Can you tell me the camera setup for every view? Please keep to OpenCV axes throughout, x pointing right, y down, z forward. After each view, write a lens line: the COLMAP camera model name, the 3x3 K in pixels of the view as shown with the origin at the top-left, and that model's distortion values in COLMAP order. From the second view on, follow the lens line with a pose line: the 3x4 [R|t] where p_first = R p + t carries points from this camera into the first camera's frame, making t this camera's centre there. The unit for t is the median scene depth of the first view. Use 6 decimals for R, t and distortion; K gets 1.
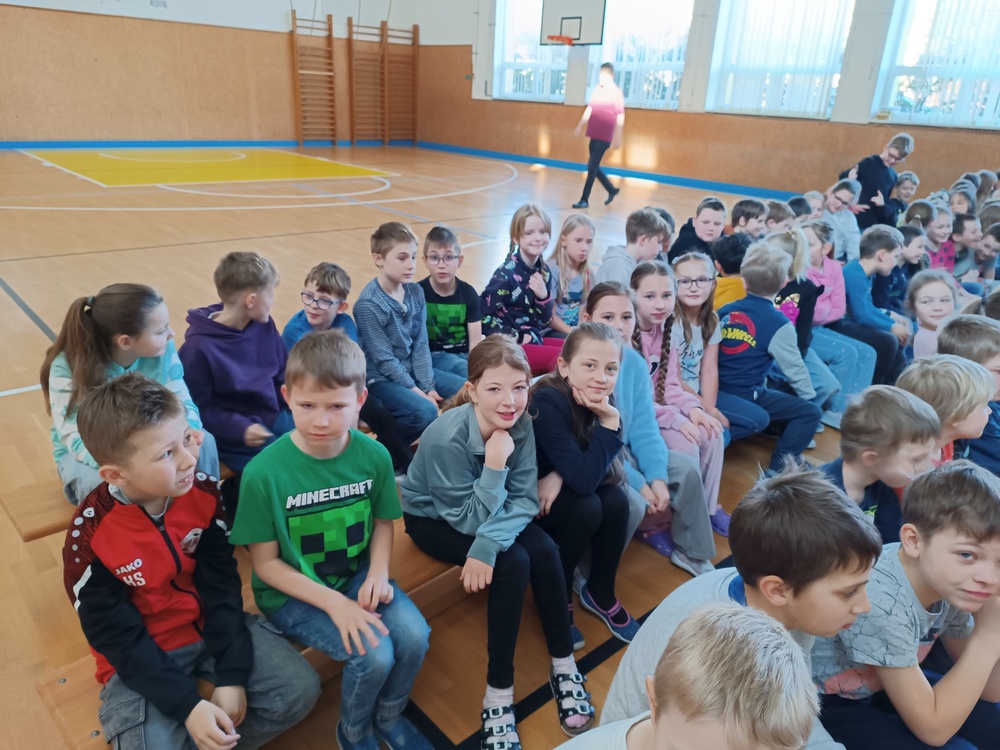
lens RADIAL K [[702.0, 0, 497.1], [0, 702.0, 372.5], [0, 0, 1]] dist [0.013776, -0.009543]
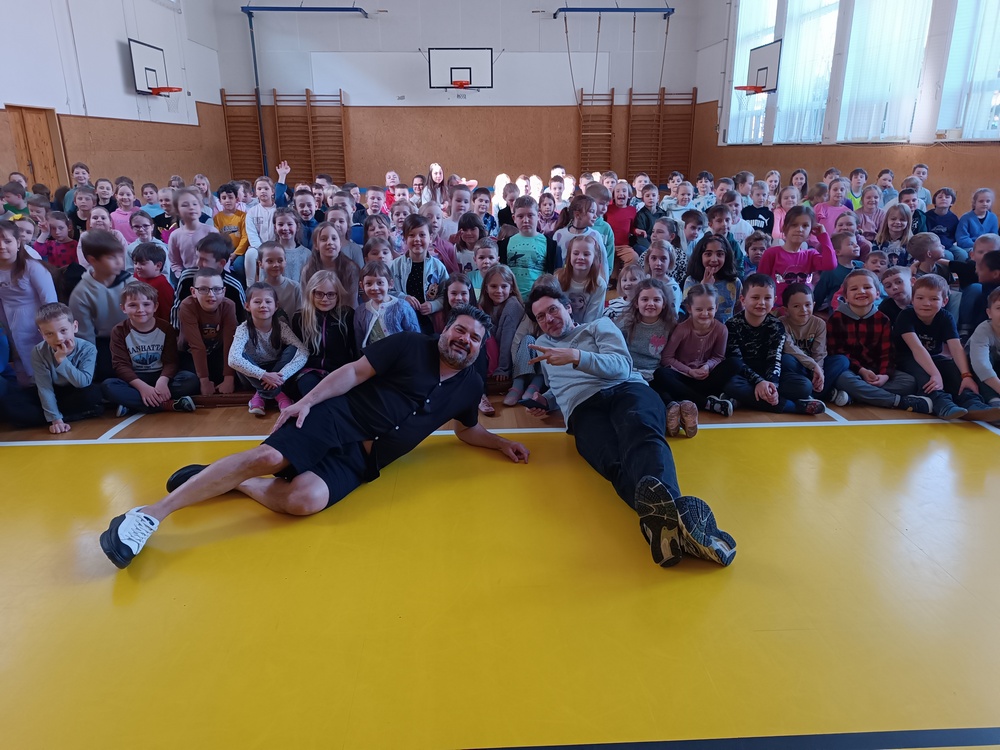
lens RADIAL K [[702.0, 0, 497.1], [0, 702.0, 372.5], [0, 0, 1]] dist [0.013776, -0.009543]
pose [[0.758302, 0.147177, -0.635072, 0.529026], [-0.202795, 0.979103, -0.015239, 0.058708], [0.619558, 0.140345, 0.772302, -0.036714]]
